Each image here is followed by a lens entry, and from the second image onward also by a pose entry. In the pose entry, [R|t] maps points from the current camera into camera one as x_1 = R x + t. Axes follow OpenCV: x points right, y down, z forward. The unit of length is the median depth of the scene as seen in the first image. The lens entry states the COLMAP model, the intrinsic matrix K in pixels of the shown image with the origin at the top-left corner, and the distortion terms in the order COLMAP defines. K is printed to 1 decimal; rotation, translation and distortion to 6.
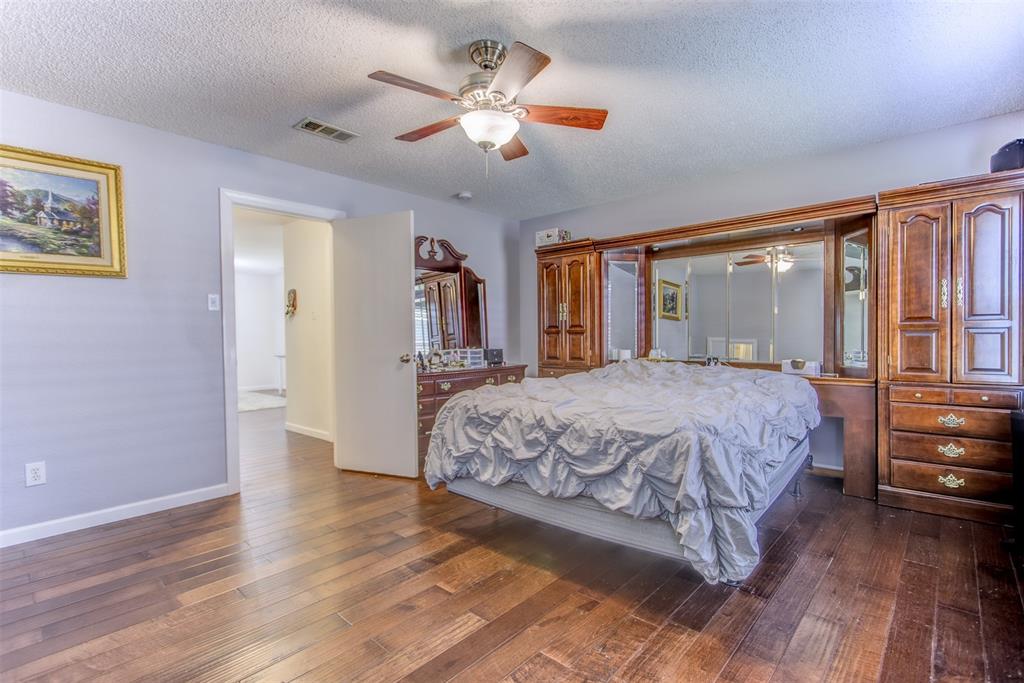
lens RADIAL K [[480.7, 0, 512.7], [0, 480.7, 342.4], [0, 0, 1]] dist [0.004097, 0.002251]
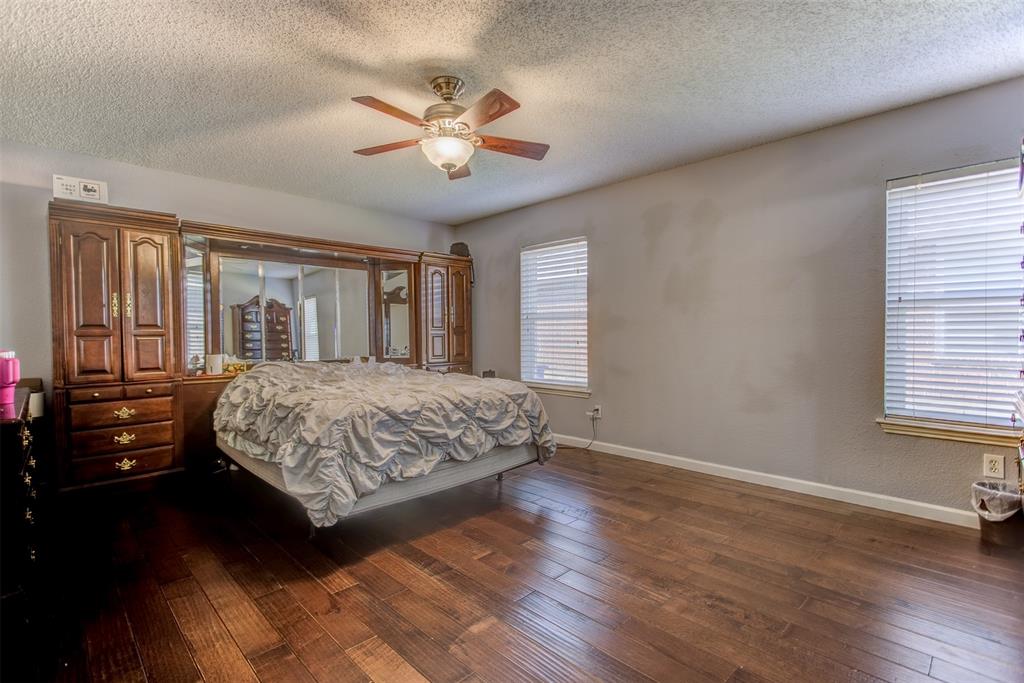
lens RADIAL K [[480.7, 0, 512.6], [0, 480.7, 340.8], [0, 0, 1]] dist [0.004097, 0.002251]
pose [[0.057539, -0.001179, 0.998343, -1.118317], [0.021983, 0.999758, -0.000086, 0.004697], [-0.998101, 0.021952, 0.057551, 0.751394]]
